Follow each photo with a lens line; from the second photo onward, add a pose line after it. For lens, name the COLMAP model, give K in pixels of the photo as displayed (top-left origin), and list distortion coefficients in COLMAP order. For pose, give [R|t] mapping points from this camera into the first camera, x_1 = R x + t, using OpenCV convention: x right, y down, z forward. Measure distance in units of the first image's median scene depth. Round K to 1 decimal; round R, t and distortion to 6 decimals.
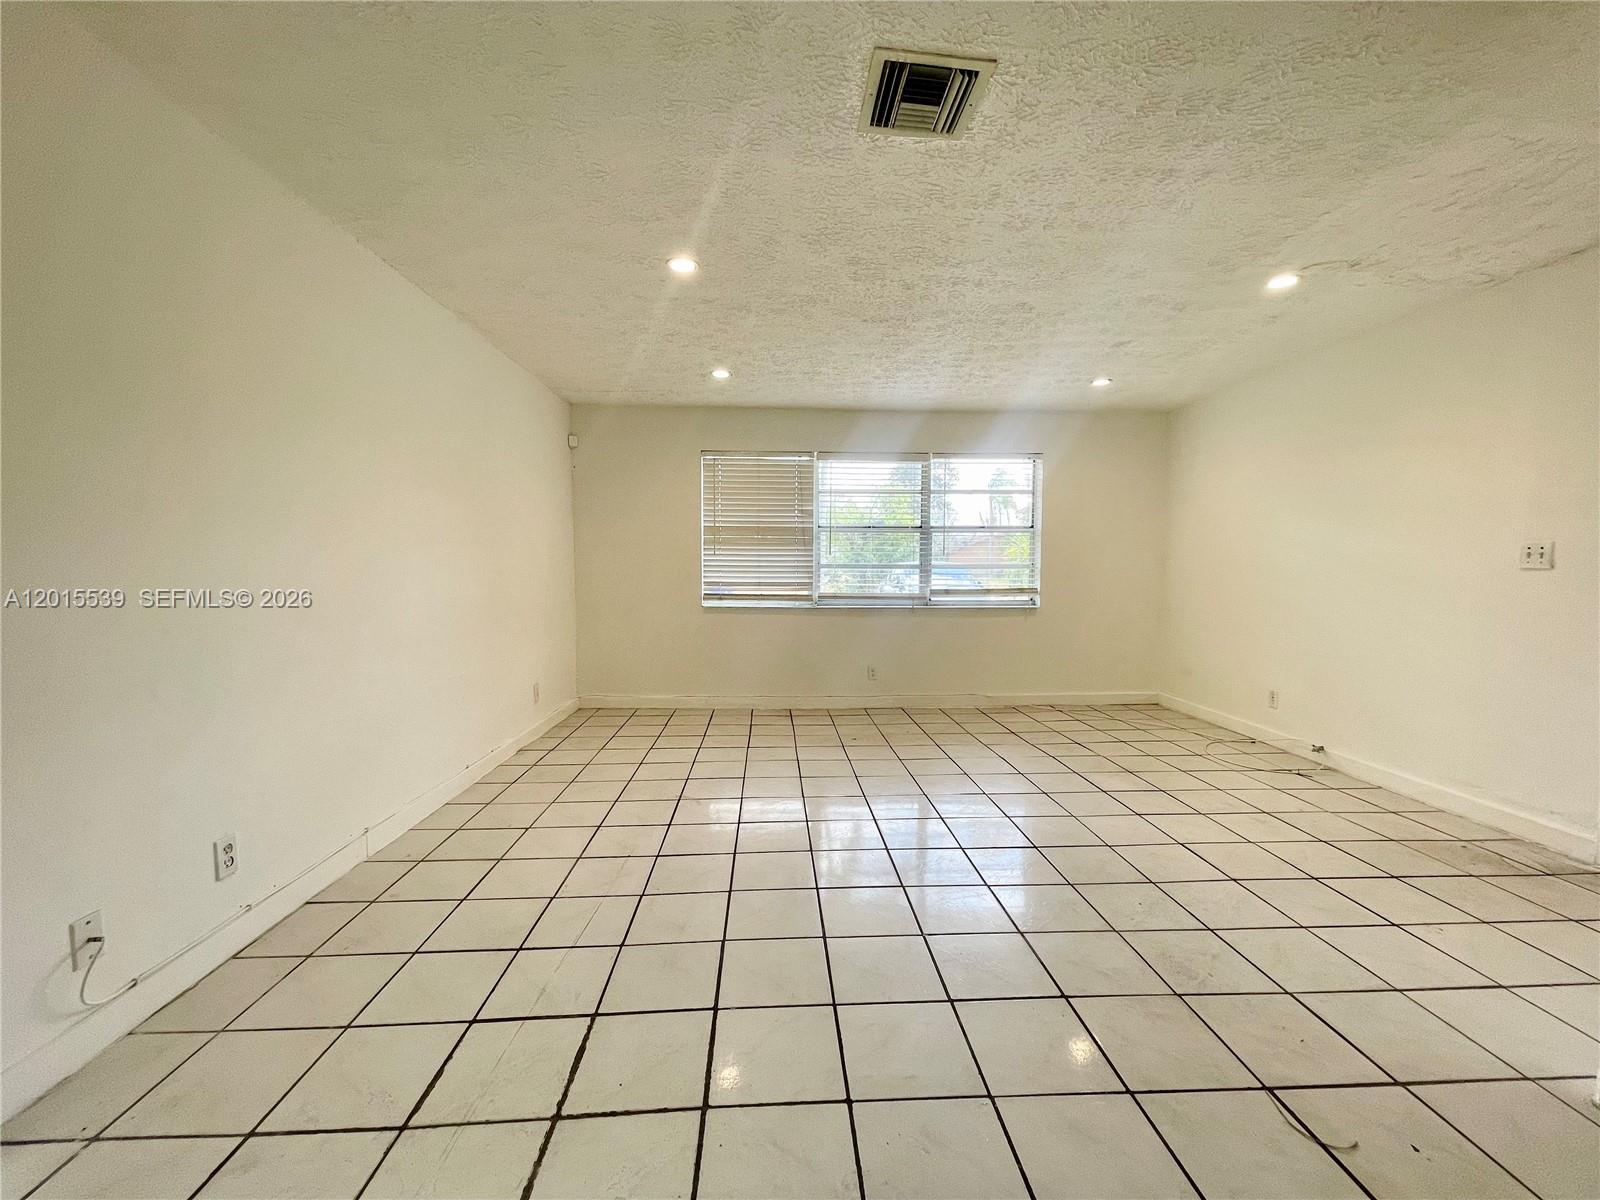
lens RADIAL K [[643.5, 0, 798.3], [0, 643.5, 594.2], [0, 0, 1]] dist [-0.008281, 0.001910]
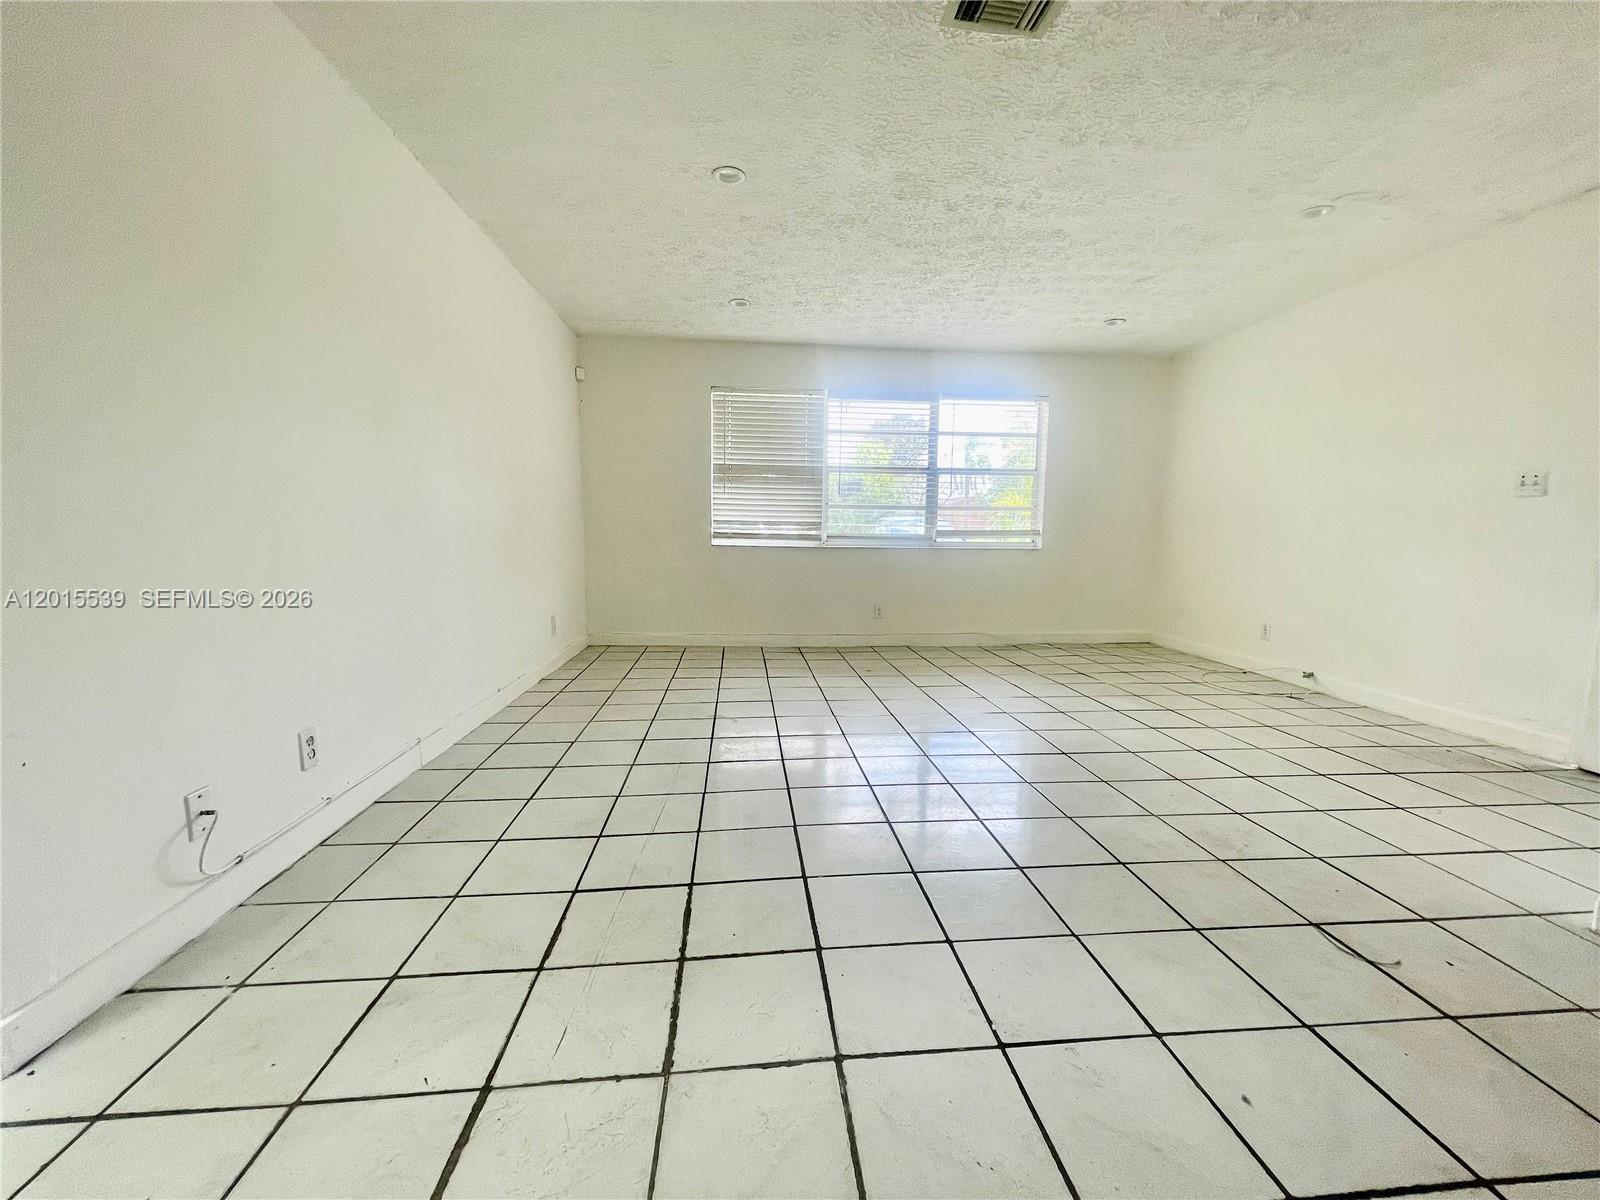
lens RADIAL K [[643.5, 0, 797.6], [0, 643.5, 595.3], [0, 0, 1]] dist [-0.008281, 0.001910]
pose [[0.998977, 0.004460, 0.045001, -0.114838], [-0.007141, 0.998197, 0.059600, 0.069901], [-0.044654, -0.059860, 0.997208, -0.022048]]
